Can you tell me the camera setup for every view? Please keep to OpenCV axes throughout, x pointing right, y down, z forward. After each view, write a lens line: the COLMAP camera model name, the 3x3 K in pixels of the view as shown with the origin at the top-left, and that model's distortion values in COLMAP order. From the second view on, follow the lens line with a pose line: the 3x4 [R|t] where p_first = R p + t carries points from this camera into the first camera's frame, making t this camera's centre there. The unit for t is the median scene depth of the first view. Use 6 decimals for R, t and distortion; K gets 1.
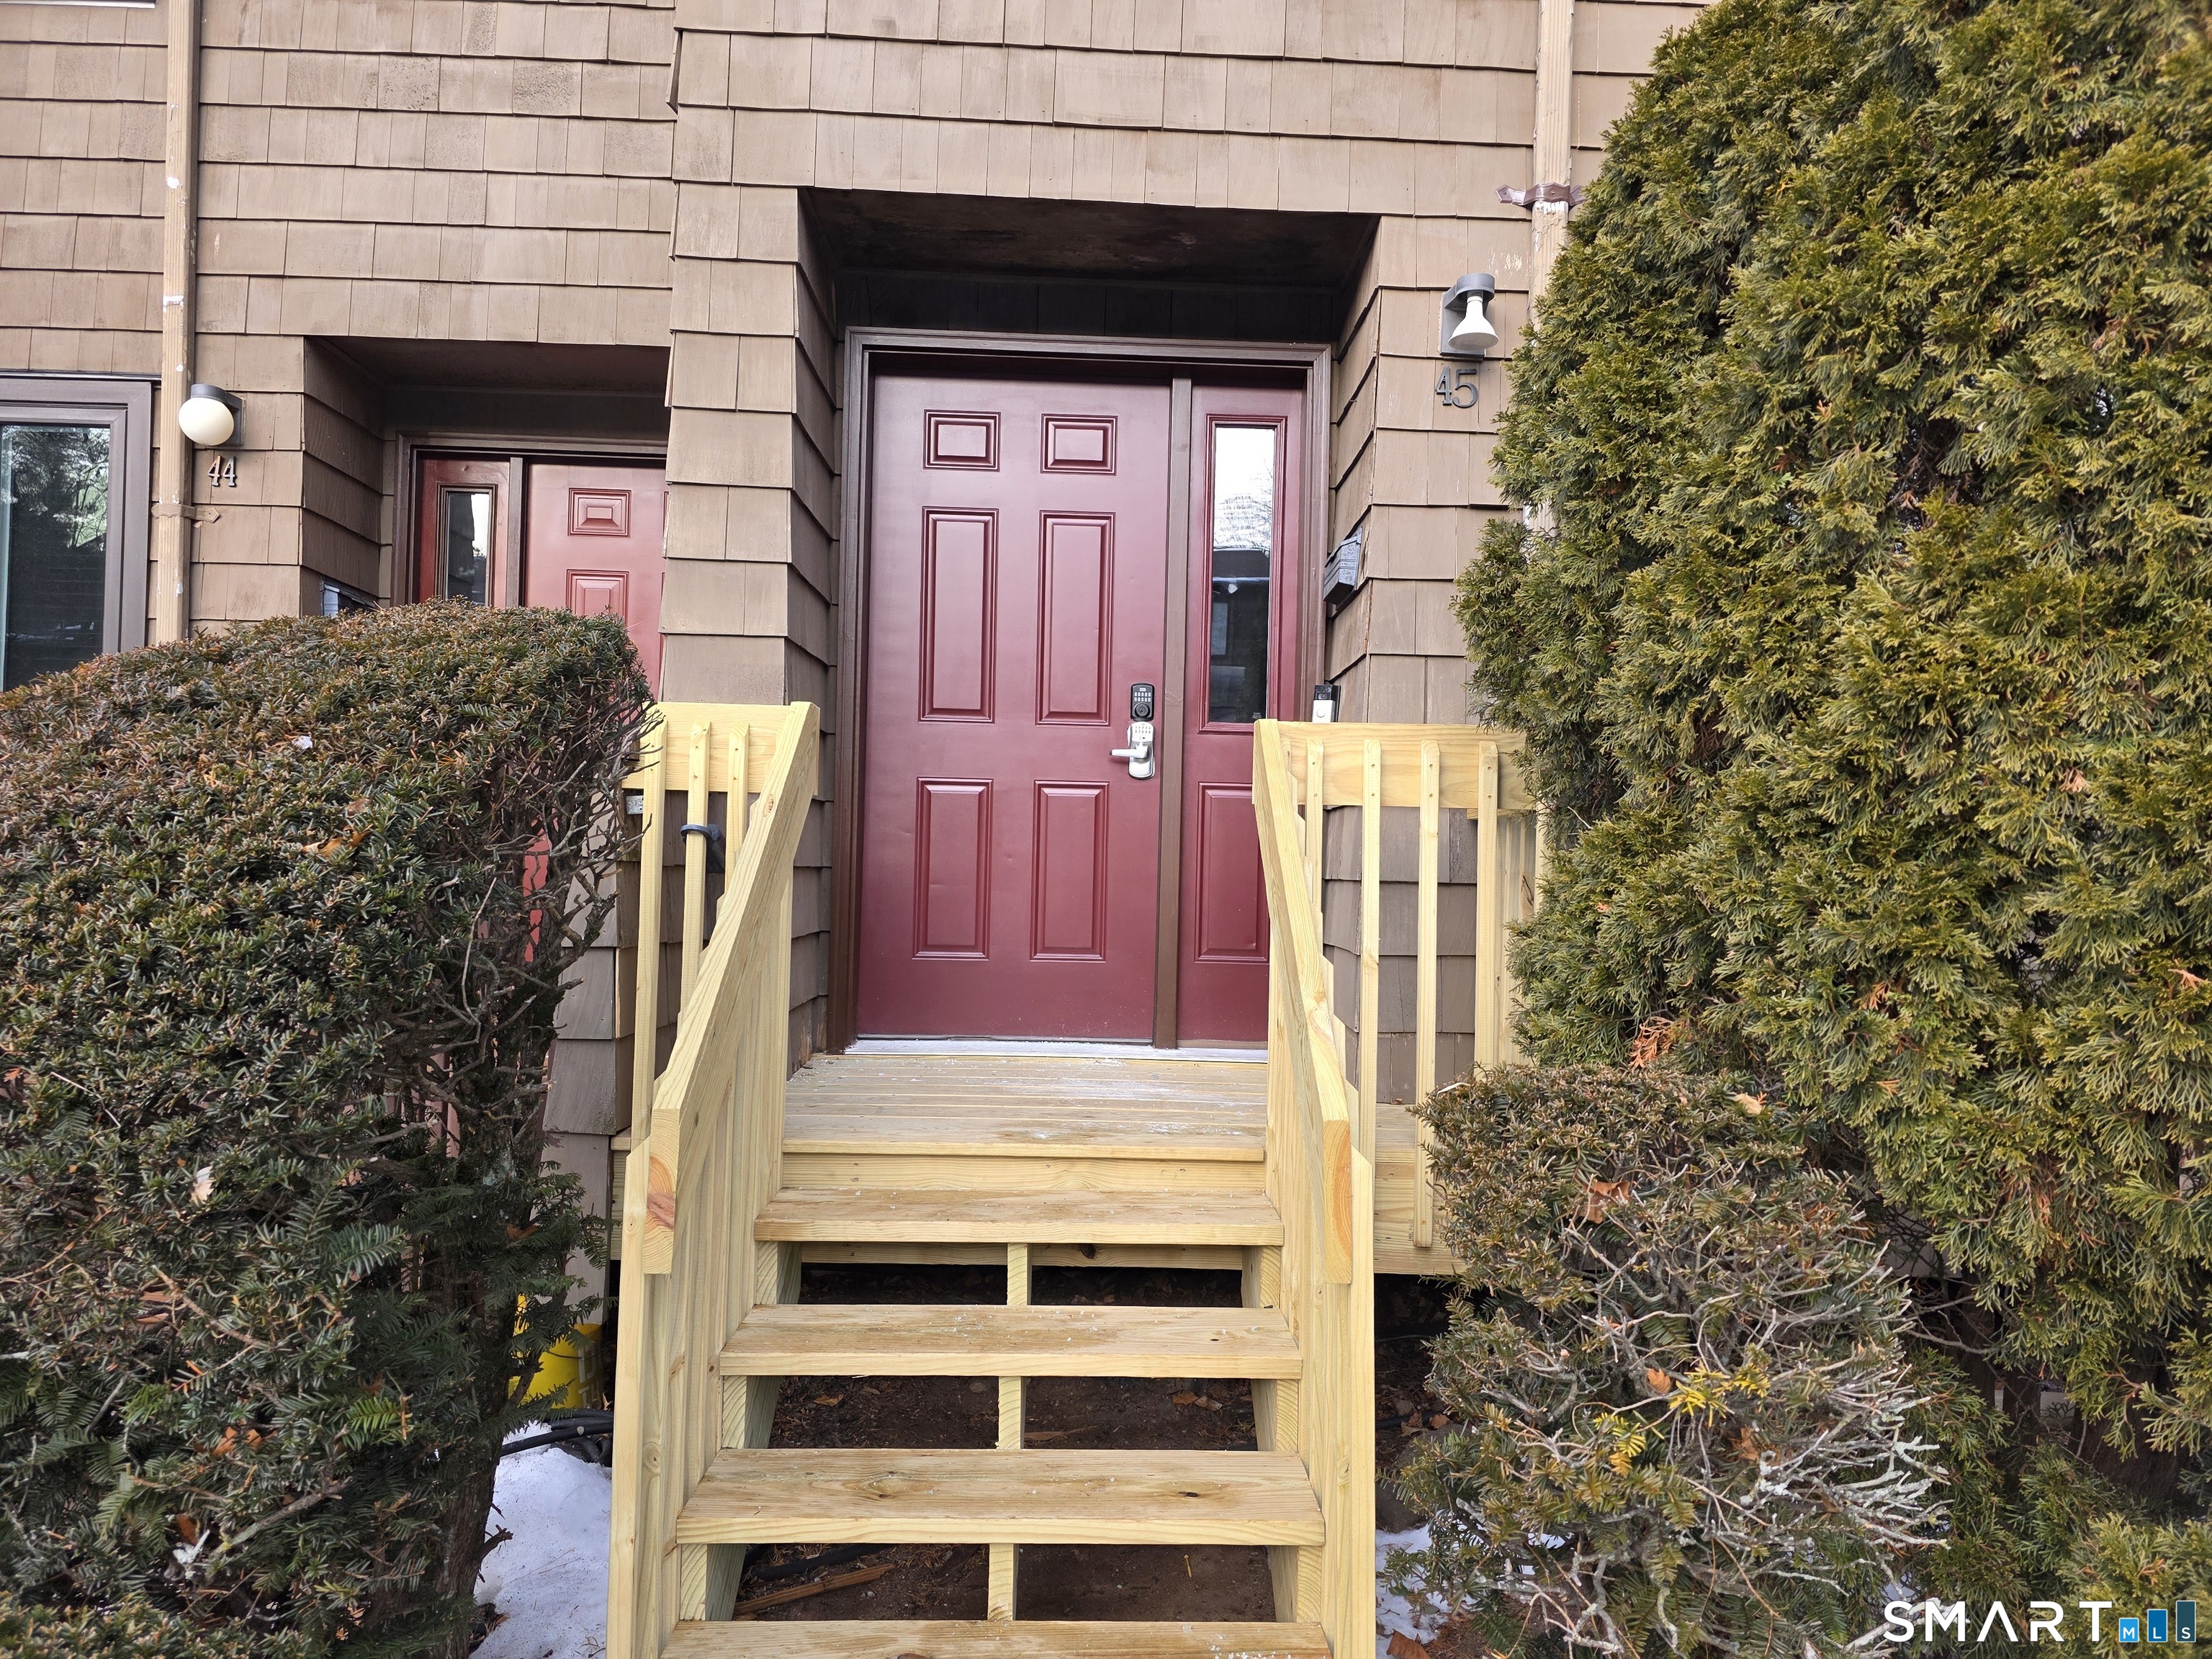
lens RADIAL K [[1499.4, 0, 1108.5], [0, 1499.4, 847.5], [0, 0, 1]] dist [0.045474, -0.032451]
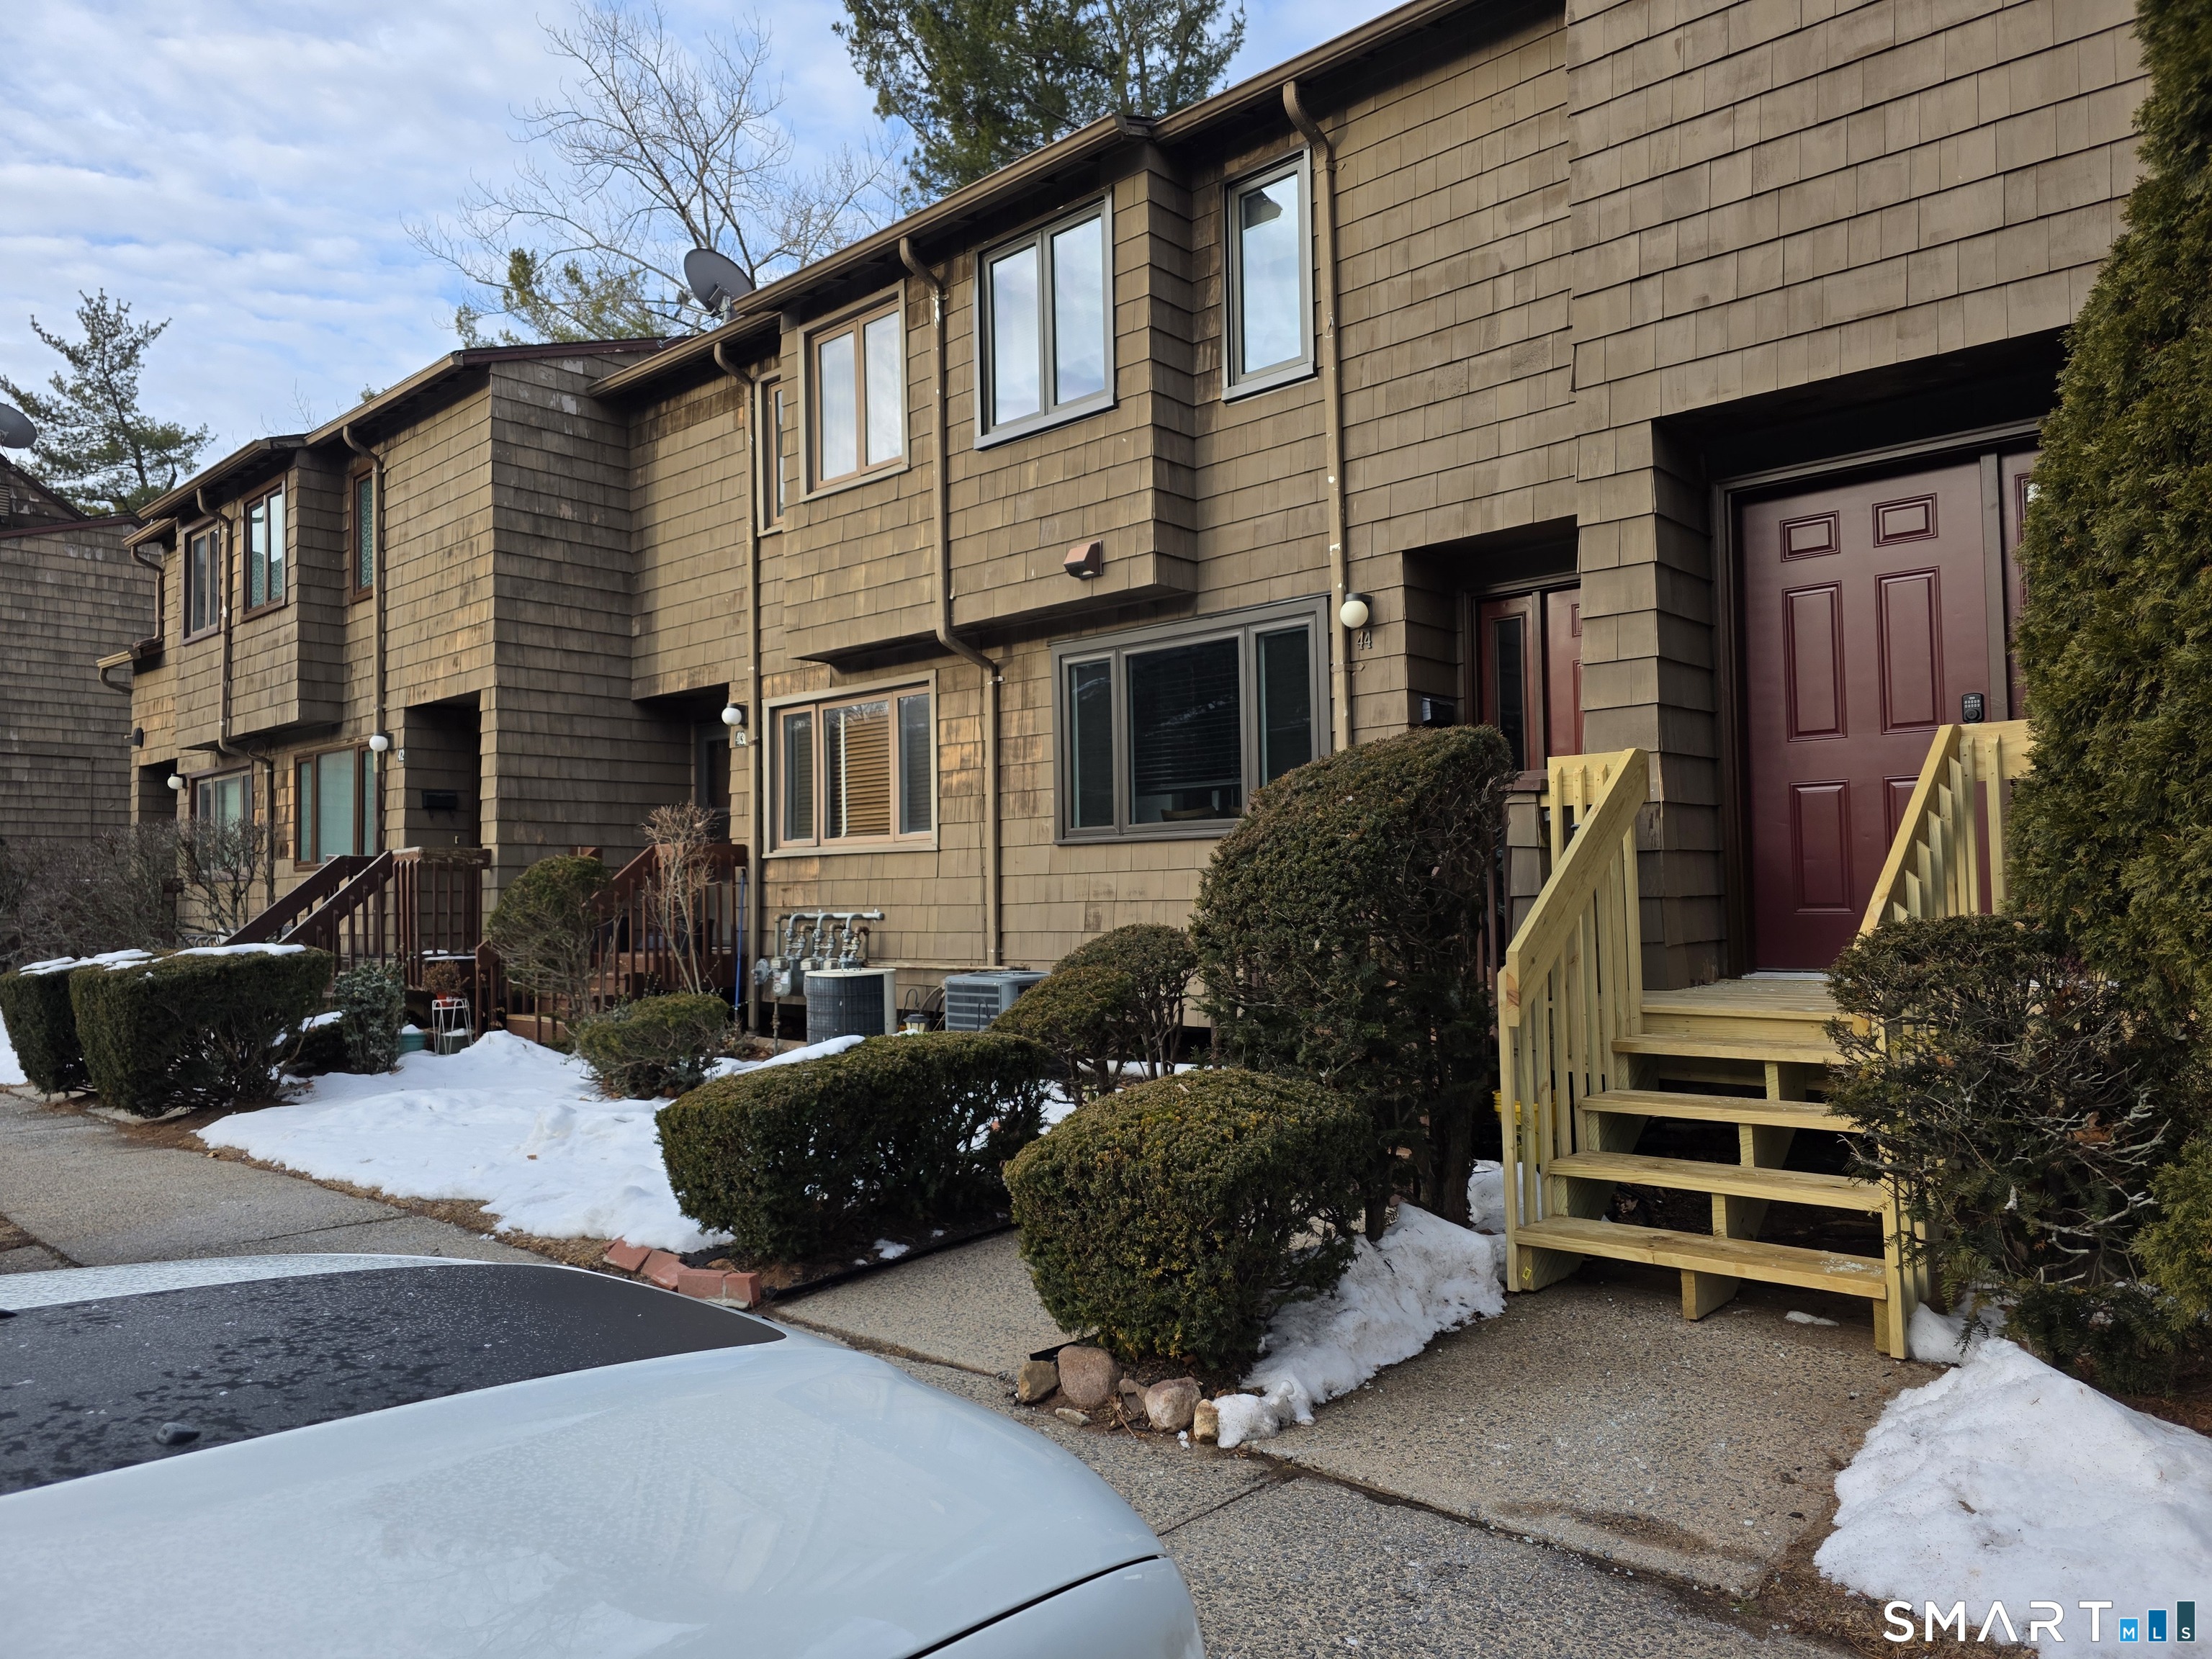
lens RADIAL K [[1499.4, 0, 1102.2], [0, 1499.4, 837.7], [0, 0, 1]] dist [0.045474, -0.032451]
pose [[0.730708, -0.068319, -0.679263, 0.356361], [0.049702, 0.997663, -0.046876, 0.038553], [0.680879, 0.000492, 0.732396, -0.465503]]
